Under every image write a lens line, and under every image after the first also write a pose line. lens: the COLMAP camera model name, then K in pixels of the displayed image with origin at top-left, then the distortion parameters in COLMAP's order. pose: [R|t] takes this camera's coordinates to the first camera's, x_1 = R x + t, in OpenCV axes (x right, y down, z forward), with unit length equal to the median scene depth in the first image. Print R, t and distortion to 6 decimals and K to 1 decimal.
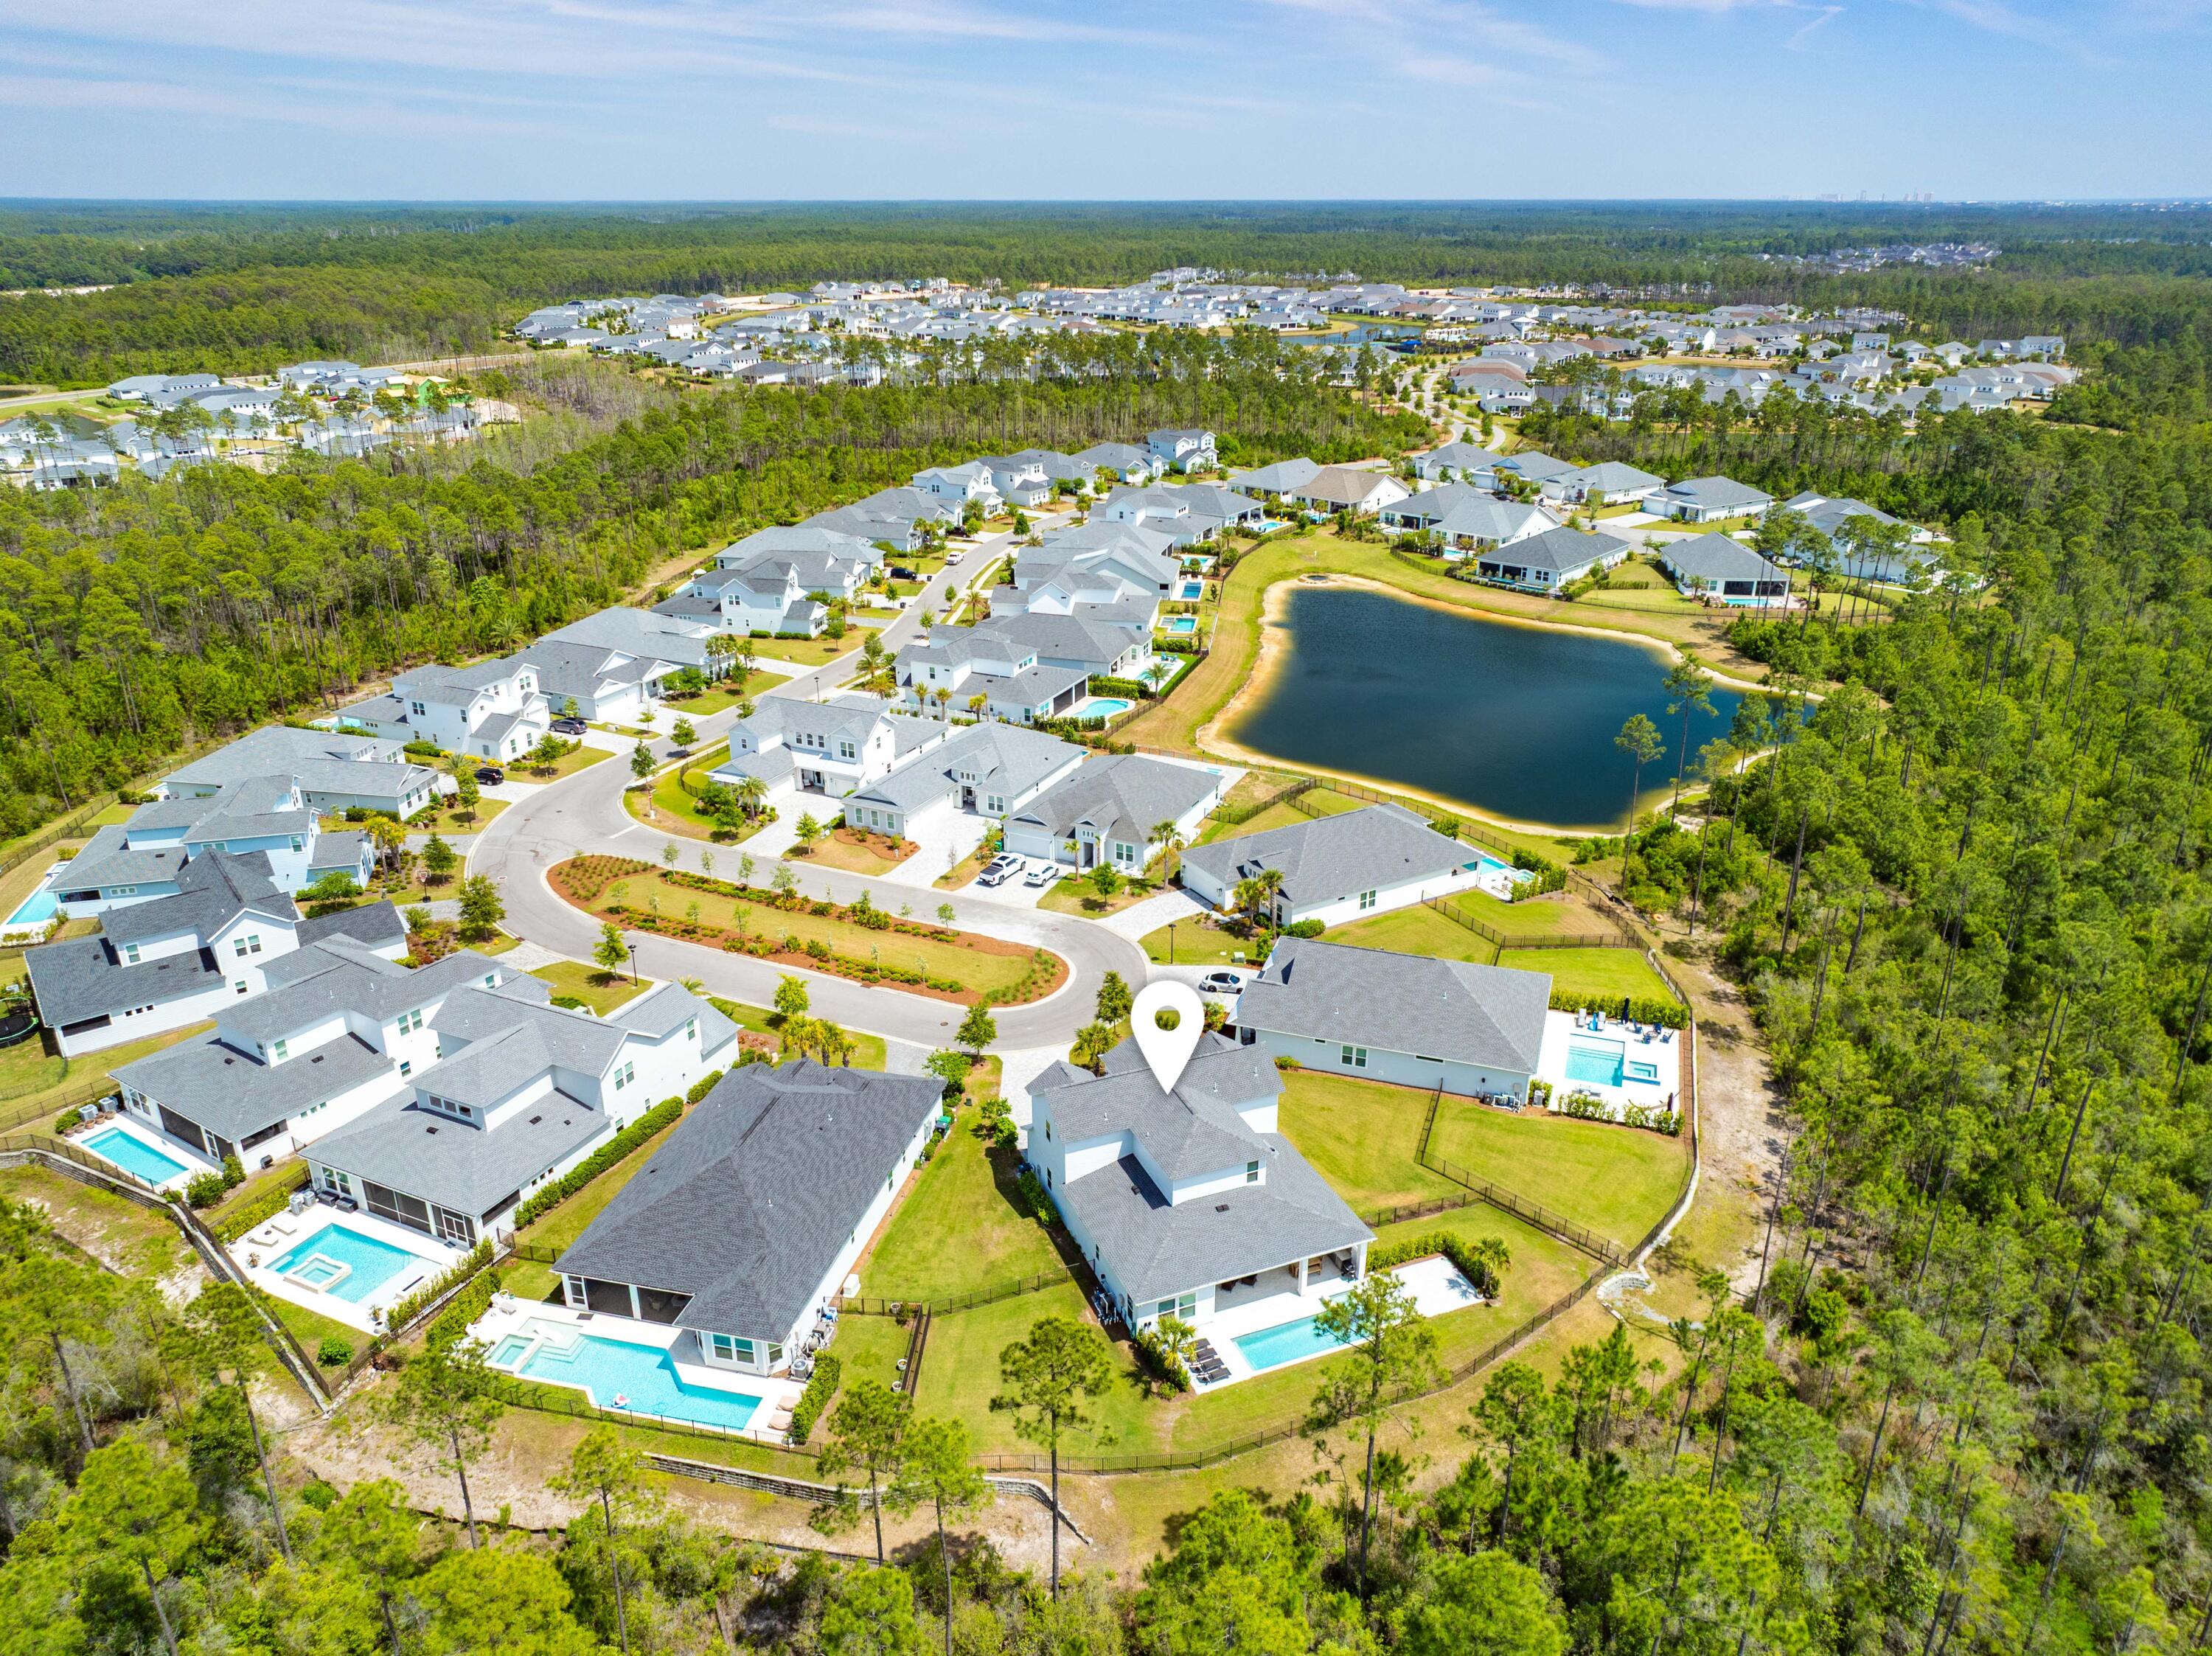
lens RADIAL K [[1550.3, 0, 1111.9], [0, 1550.3, 820.8], [0, 0, 1]] dist [0.004393, 0.005509]
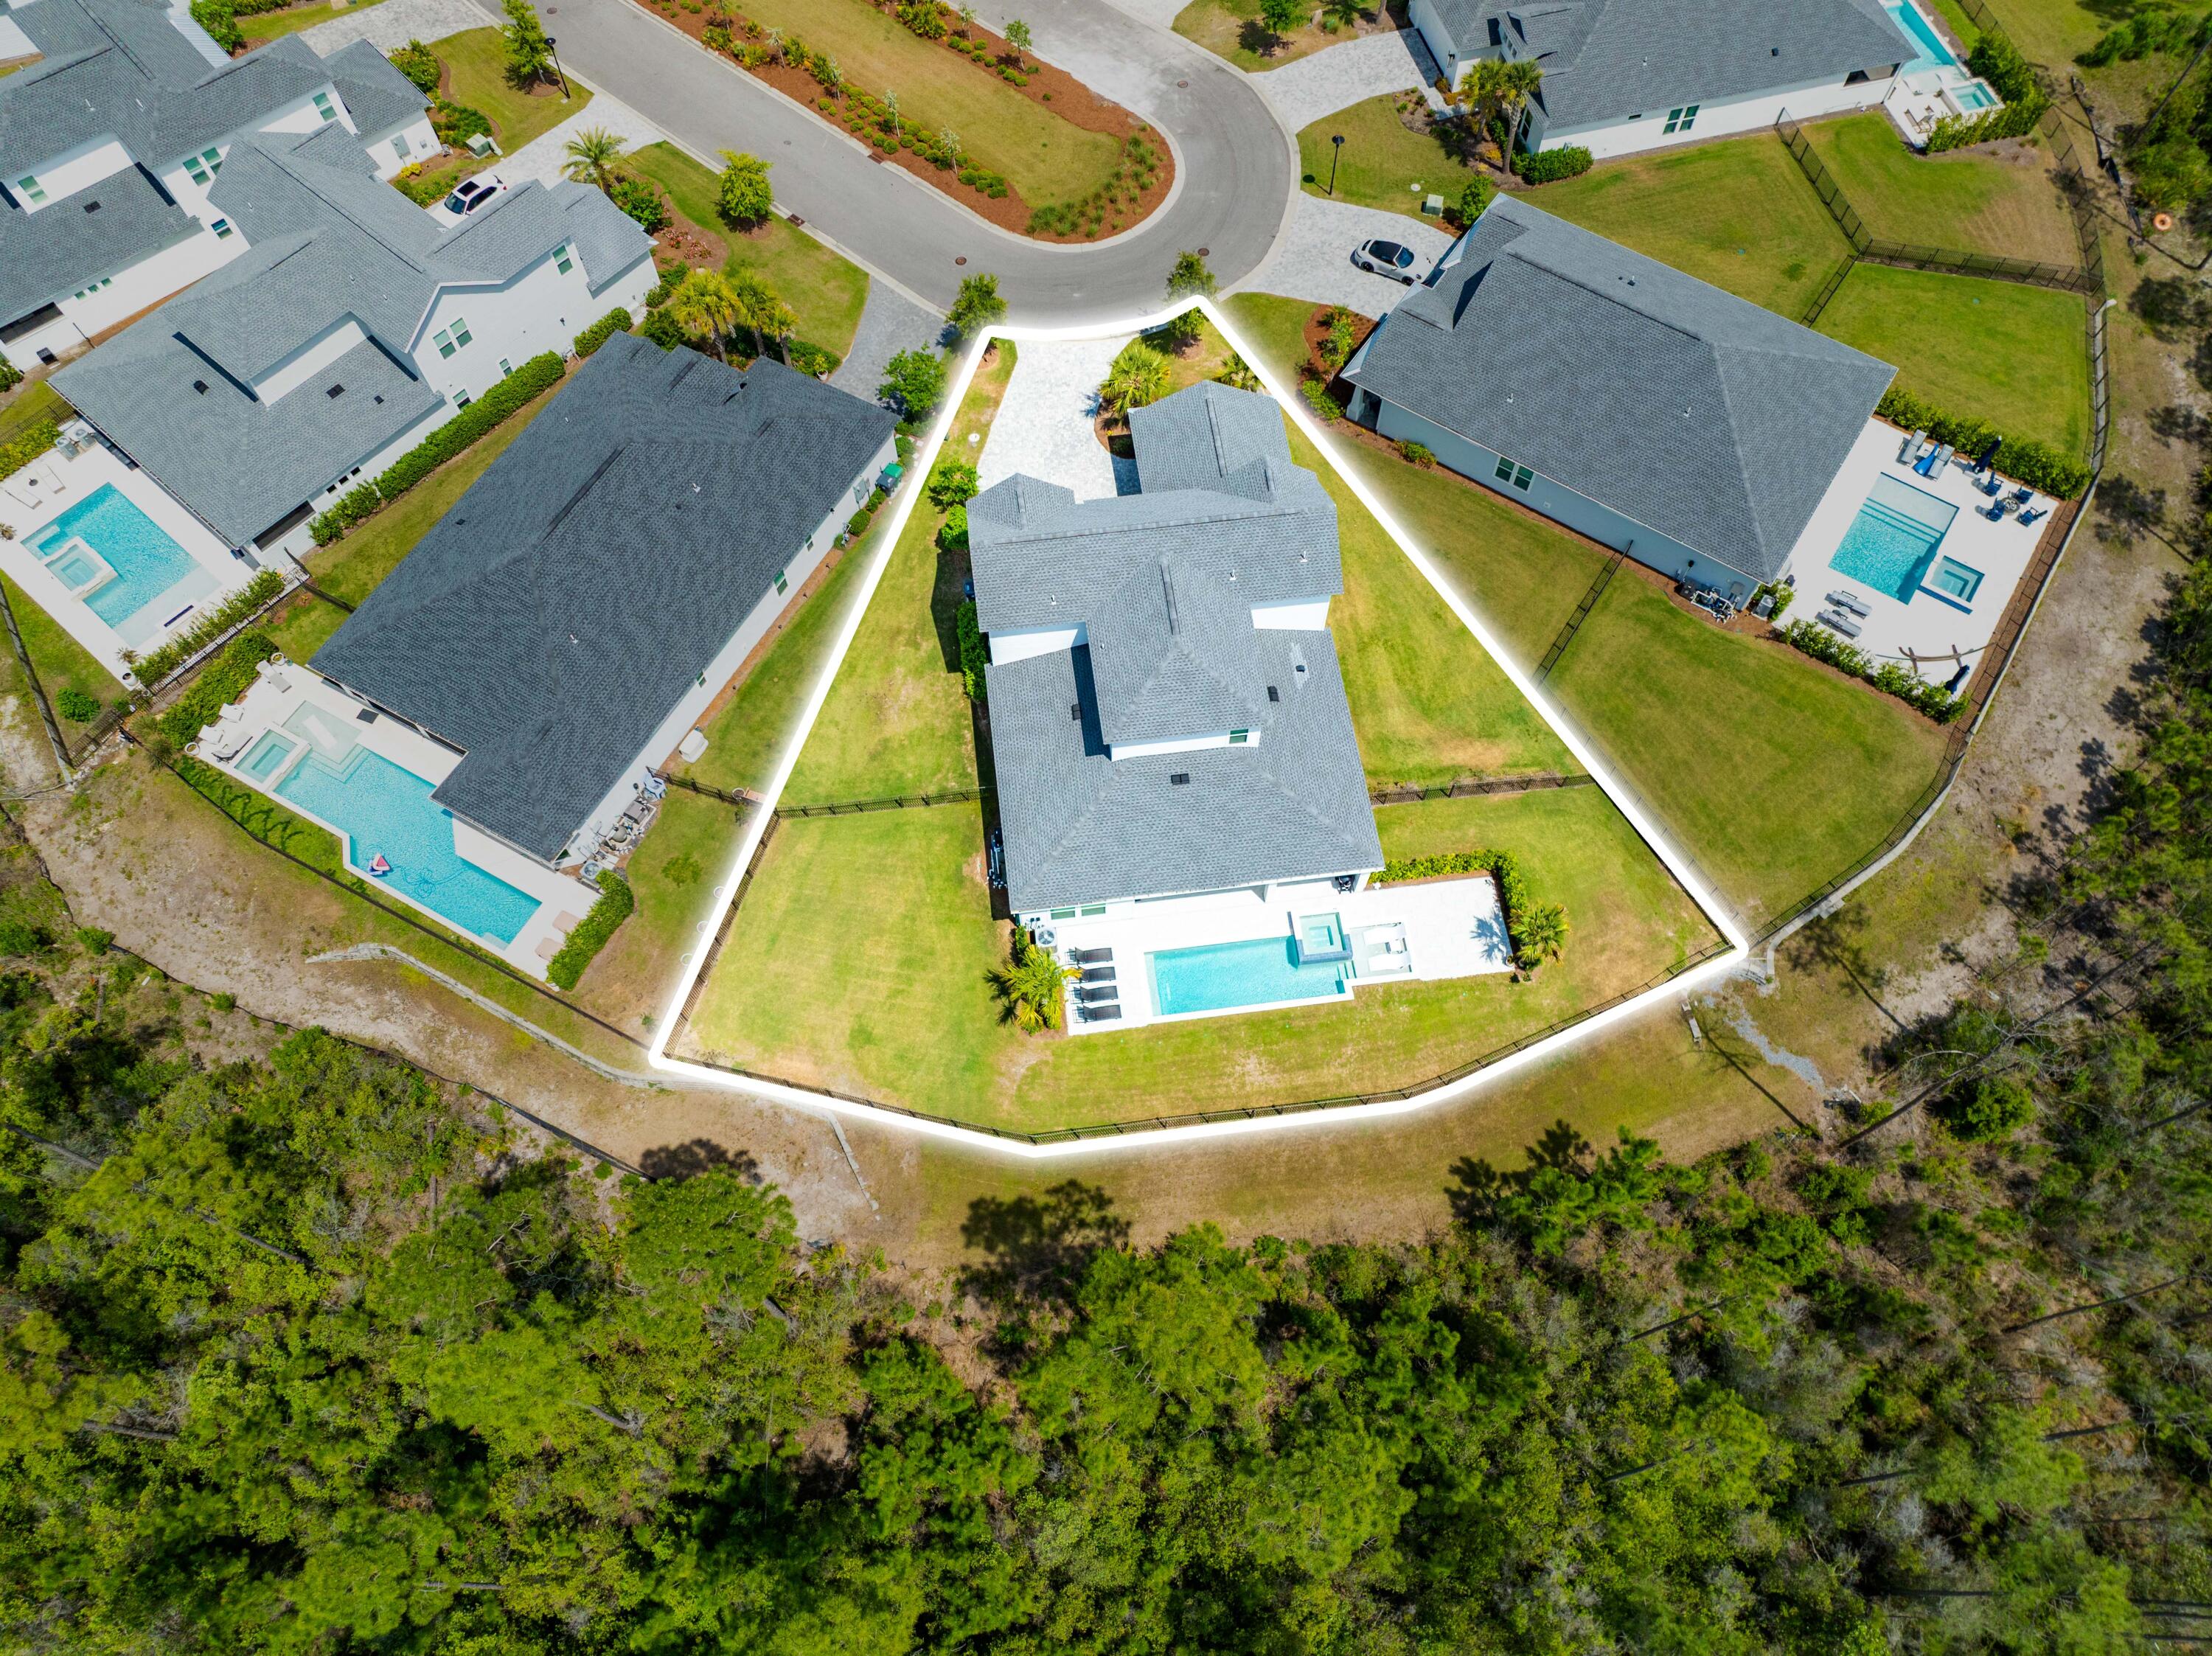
lens RADIAL K [[1550.3, 0, 1114.7], [0, 1550.3, 832.9], [0, 0, 1]] dist [0.004393, 0.005509]
pose [[0.964979, 0.233704, -0.119158, 0.087096], [-0.097412, 0.740986, 0.664418, -0.128005], [0.243572, -0.629541, 0.737801, 0.306011]]
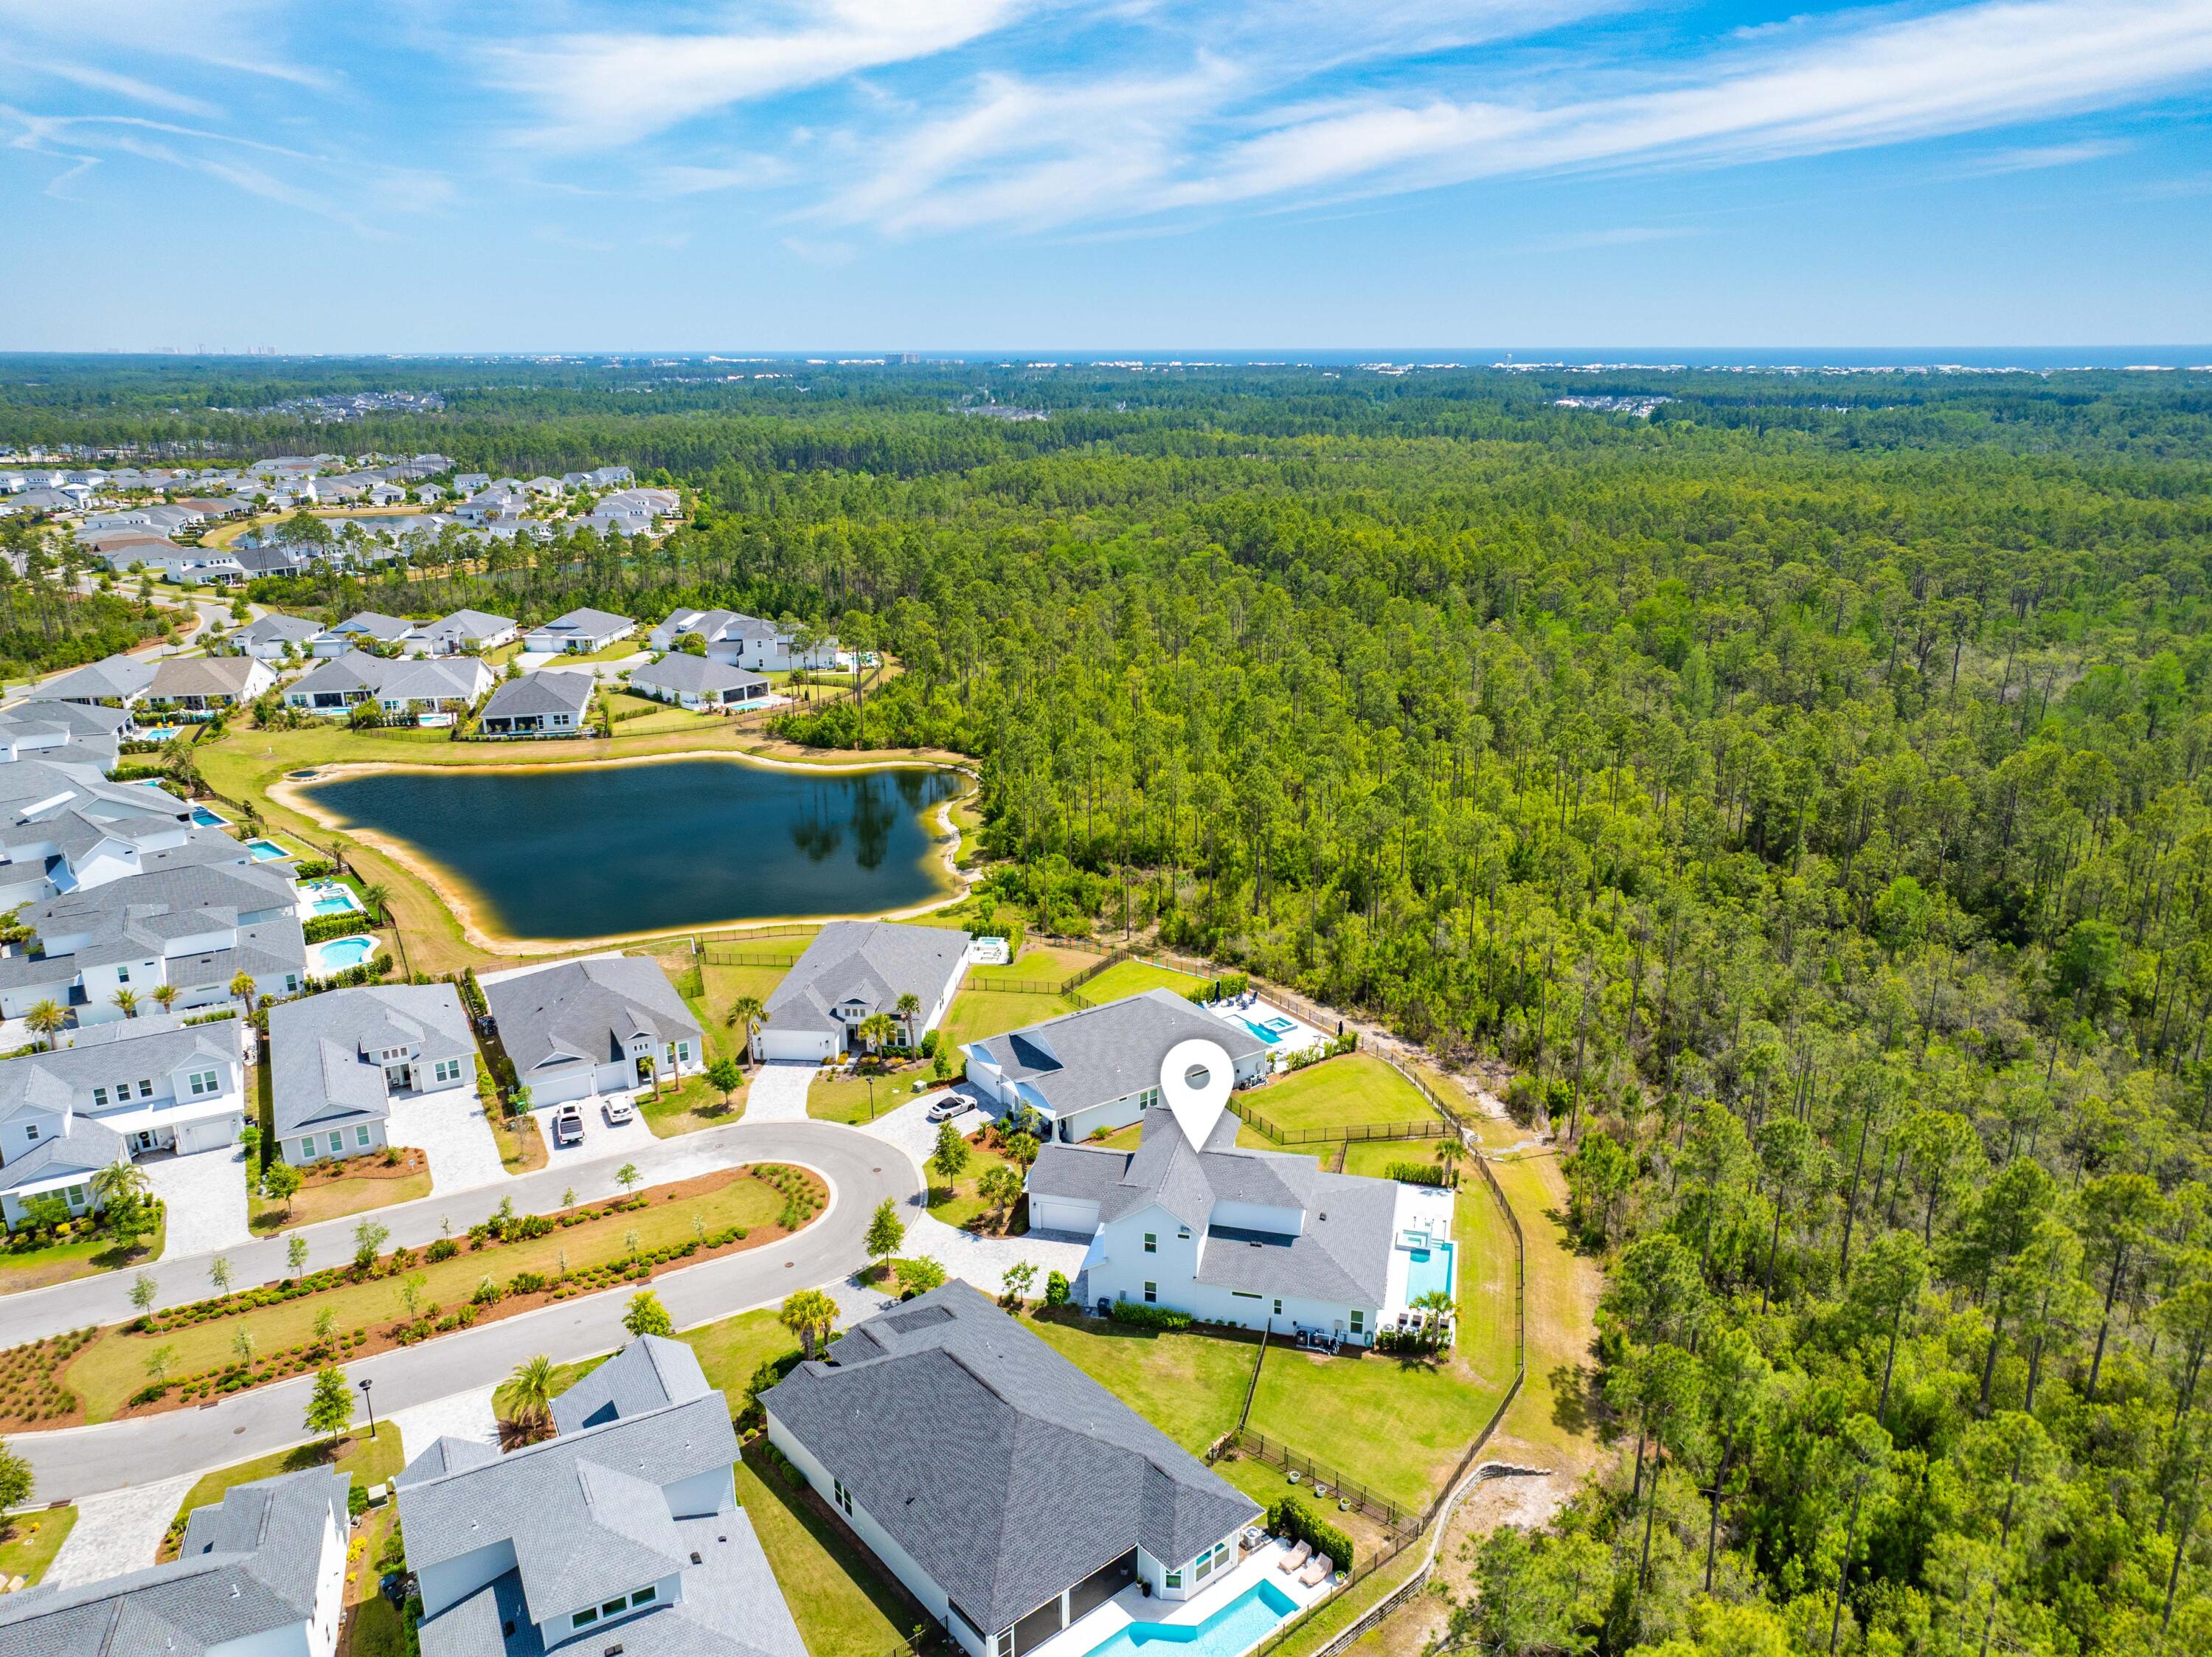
lens RADIAL K [[1550.5, 0, 1114.1], [0, 1550.5, 810.1], [0, 0, 1]] dist [0.004393, 0.005509]
pose [[0.586212, -0.232942, 0.775947, -0.546067], [0.304497, 0.950899, 0.055422, -0.092815], [-0.750758, 0.203784, 0.628359, 0.228736]]
